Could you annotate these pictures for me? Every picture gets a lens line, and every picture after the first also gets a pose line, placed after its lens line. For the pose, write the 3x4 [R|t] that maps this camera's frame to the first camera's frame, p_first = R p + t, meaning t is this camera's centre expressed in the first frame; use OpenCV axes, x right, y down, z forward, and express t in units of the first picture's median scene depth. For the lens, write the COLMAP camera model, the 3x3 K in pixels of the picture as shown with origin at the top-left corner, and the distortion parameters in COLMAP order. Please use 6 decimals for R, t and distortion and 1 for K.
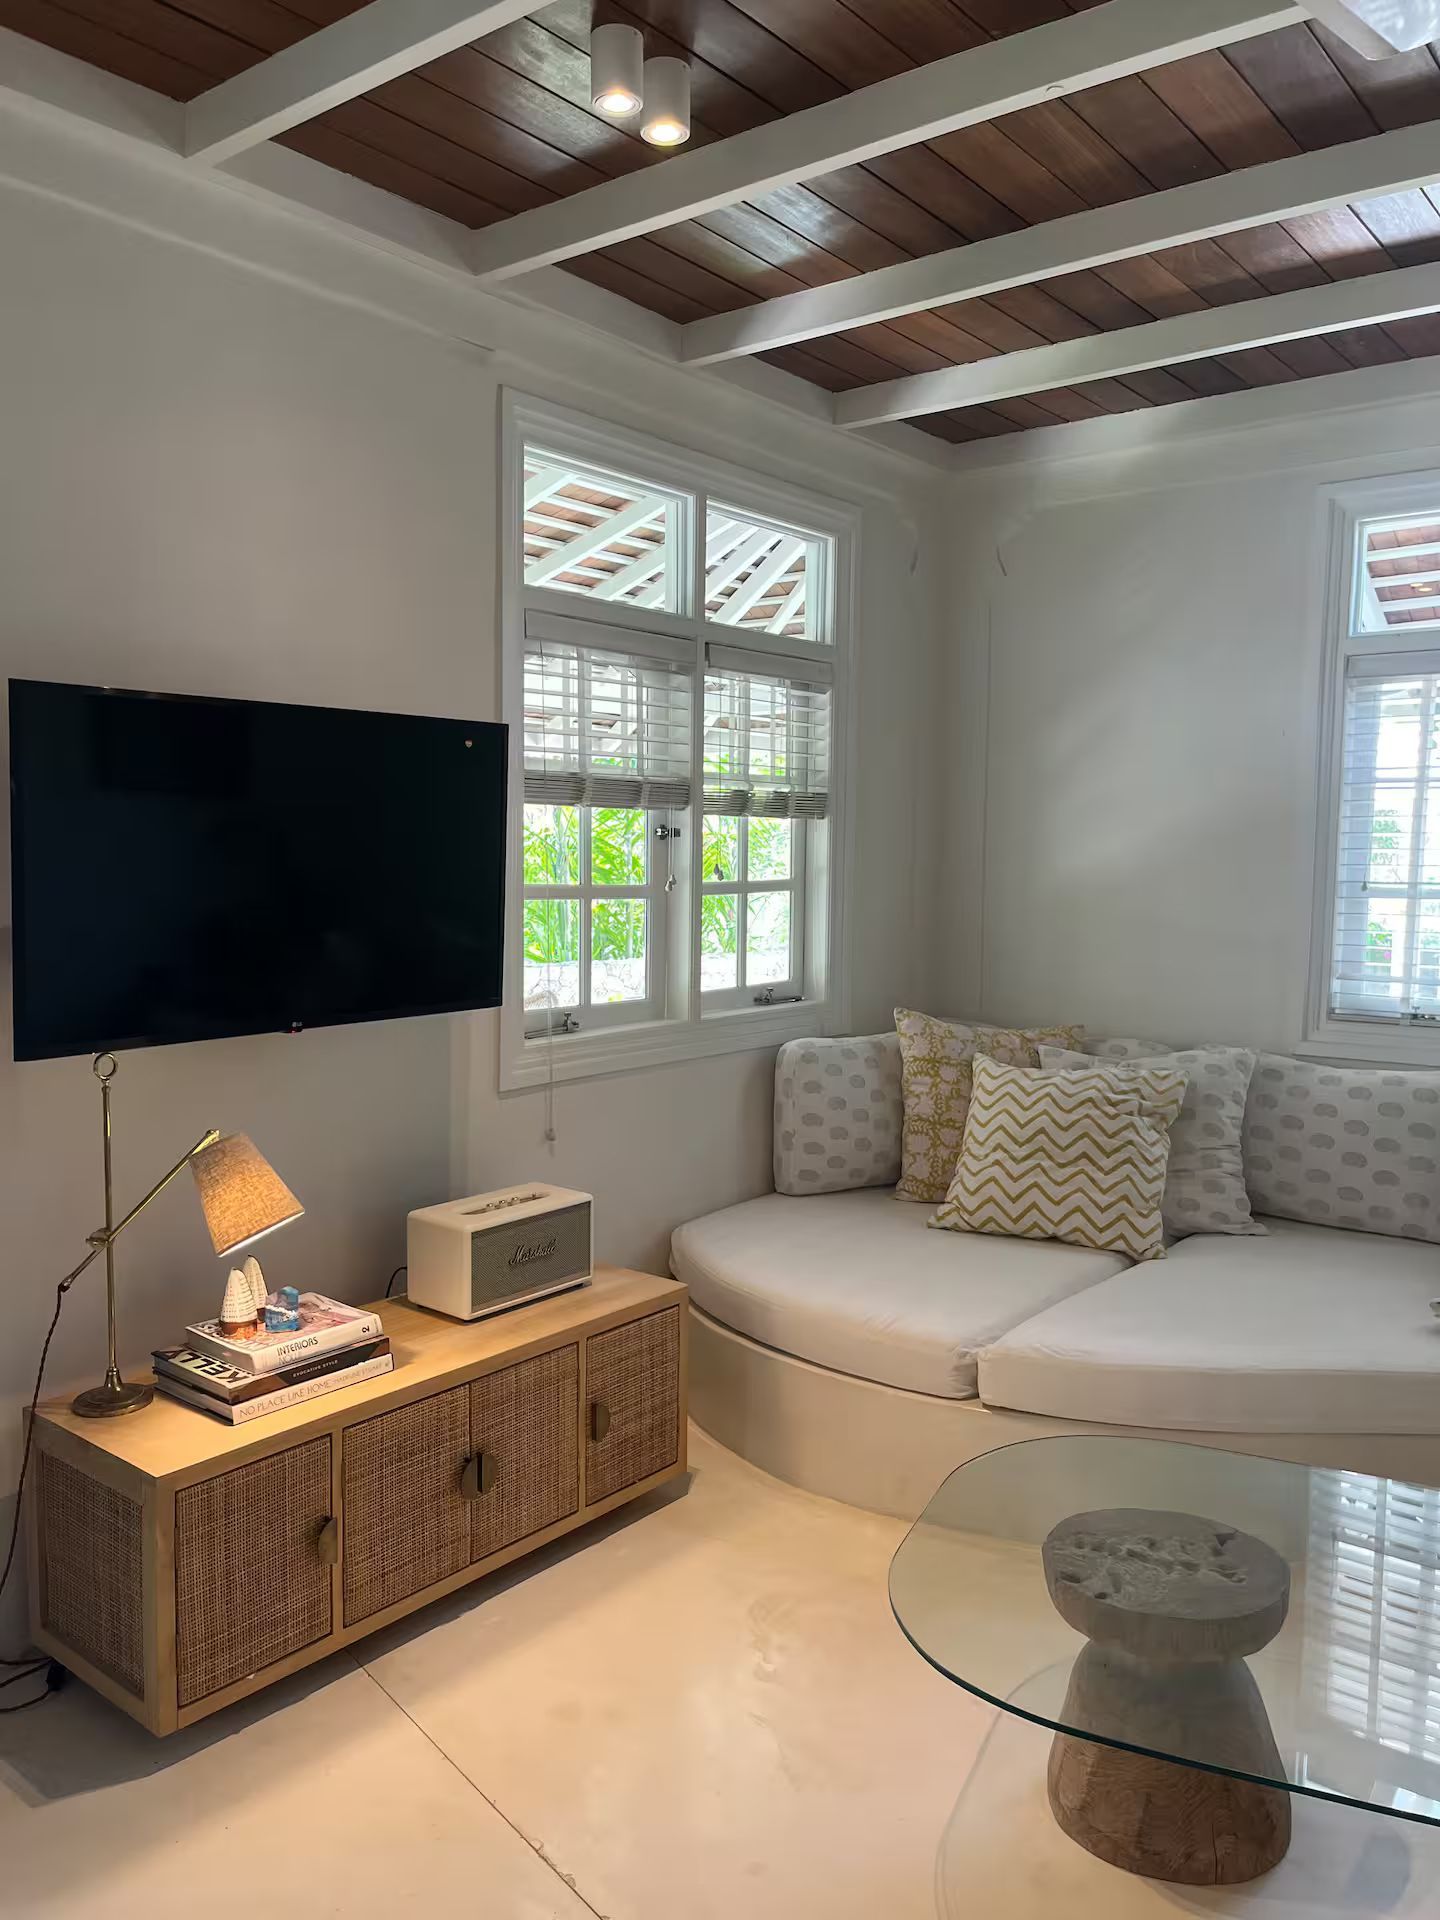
lens RADIAL K [[1429.1, 0, 720.2], [0, 1429.1, 966.2], [0, 0, 1]] dist [0.004402, -0.010916]
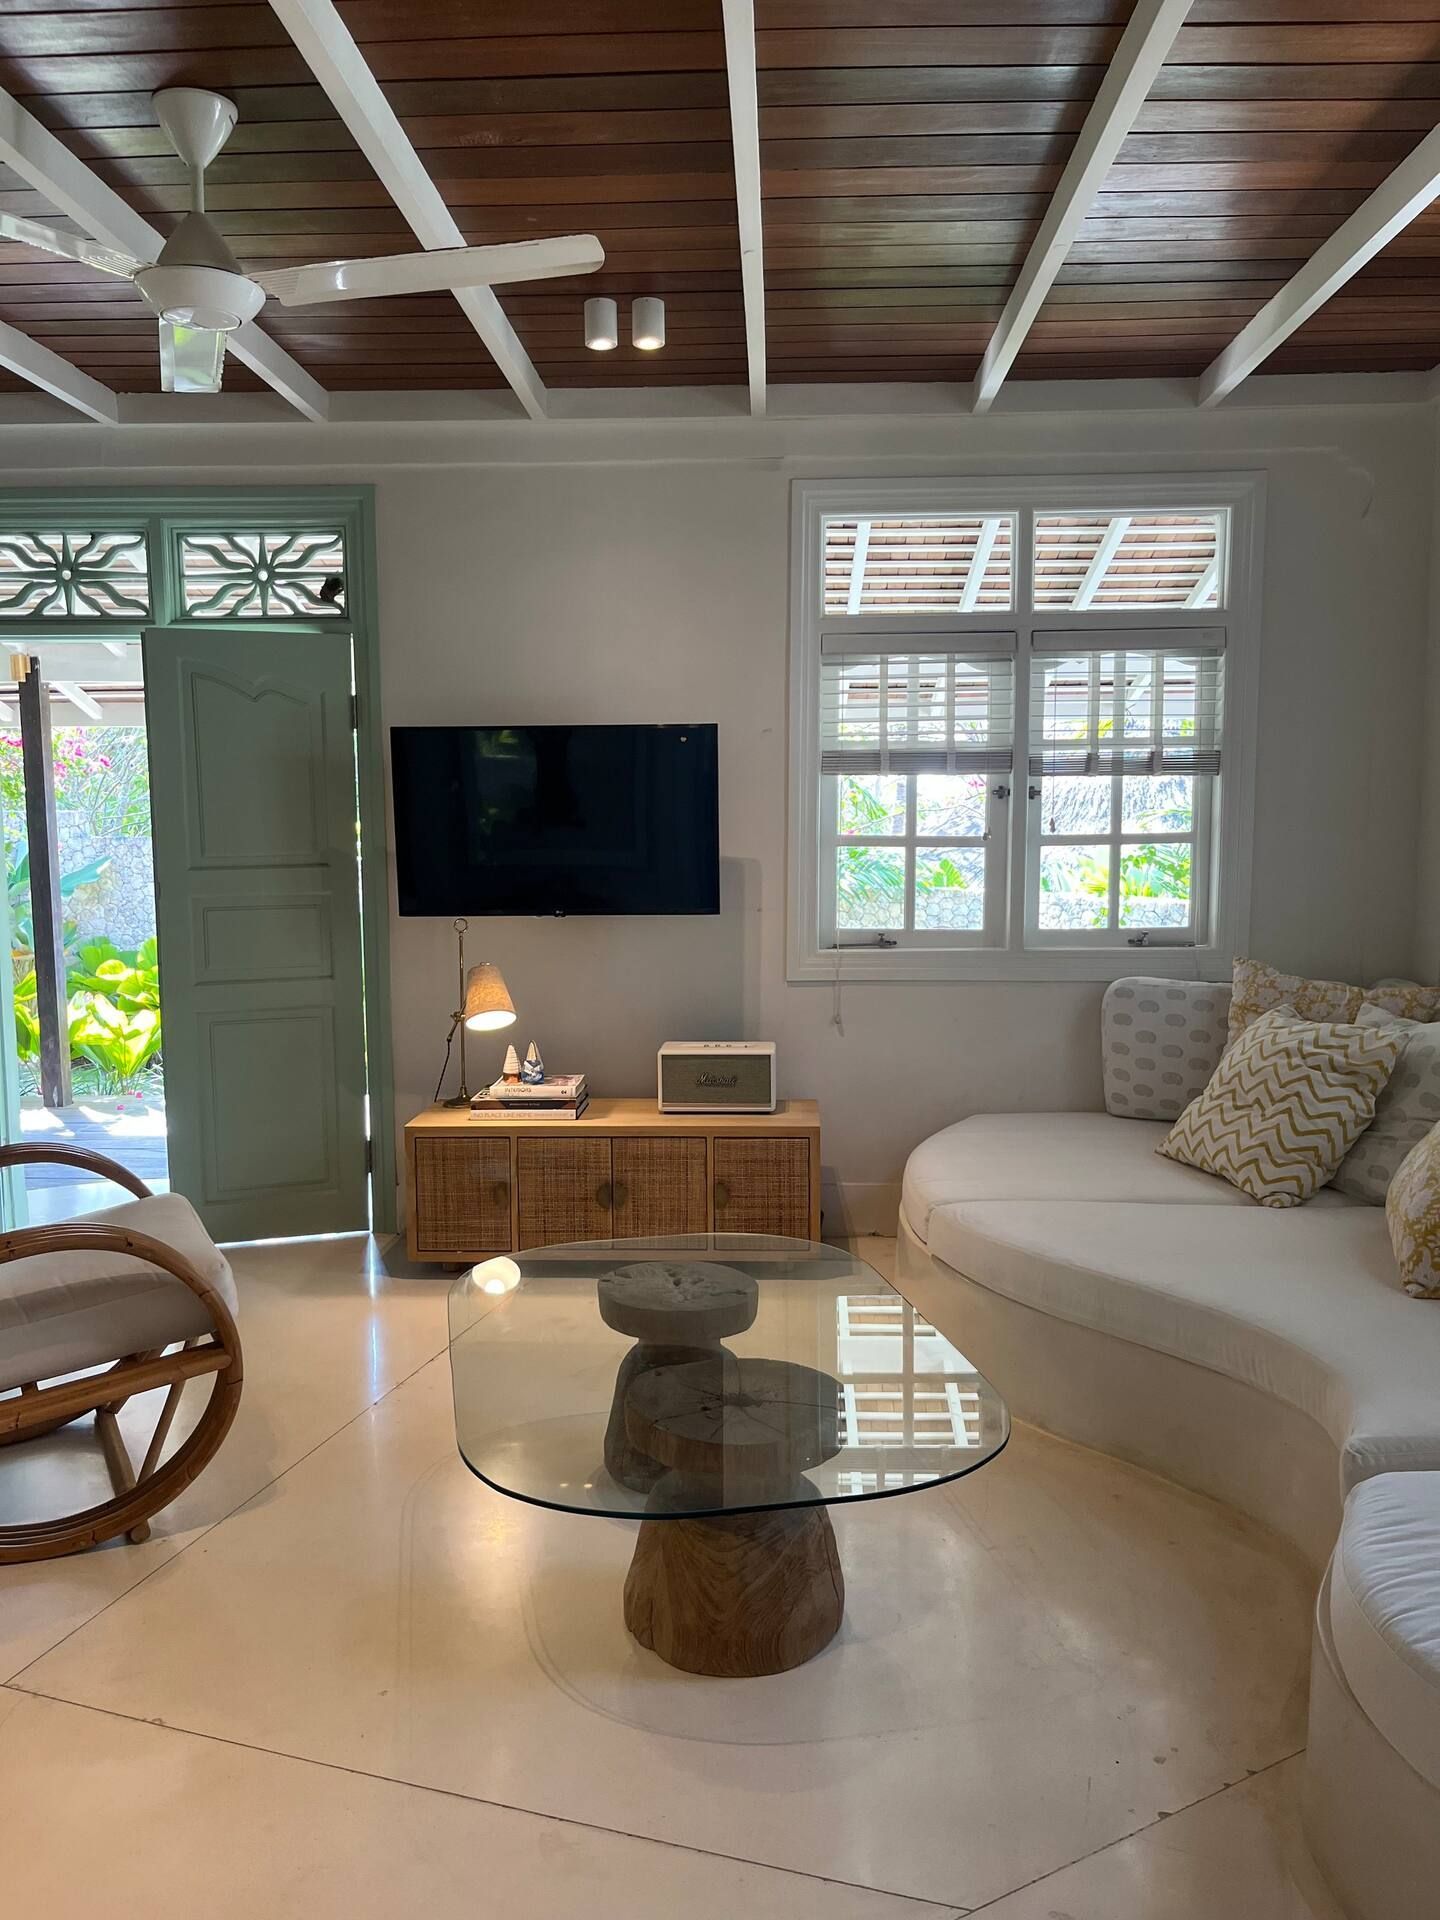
lens RADIAL K [[1429.1, 0, 711.6], [0, 1429.1, 967.6], [0, 0, 1]] dist [0.004402, -0.010916]
pose [[0.588190, 0.065588, -0.806059, 0.839013], [-0.056121, 0.997613, 0.040222, 0.019944], [0.806773, 0.021579, 0.590467, 0.095497]]
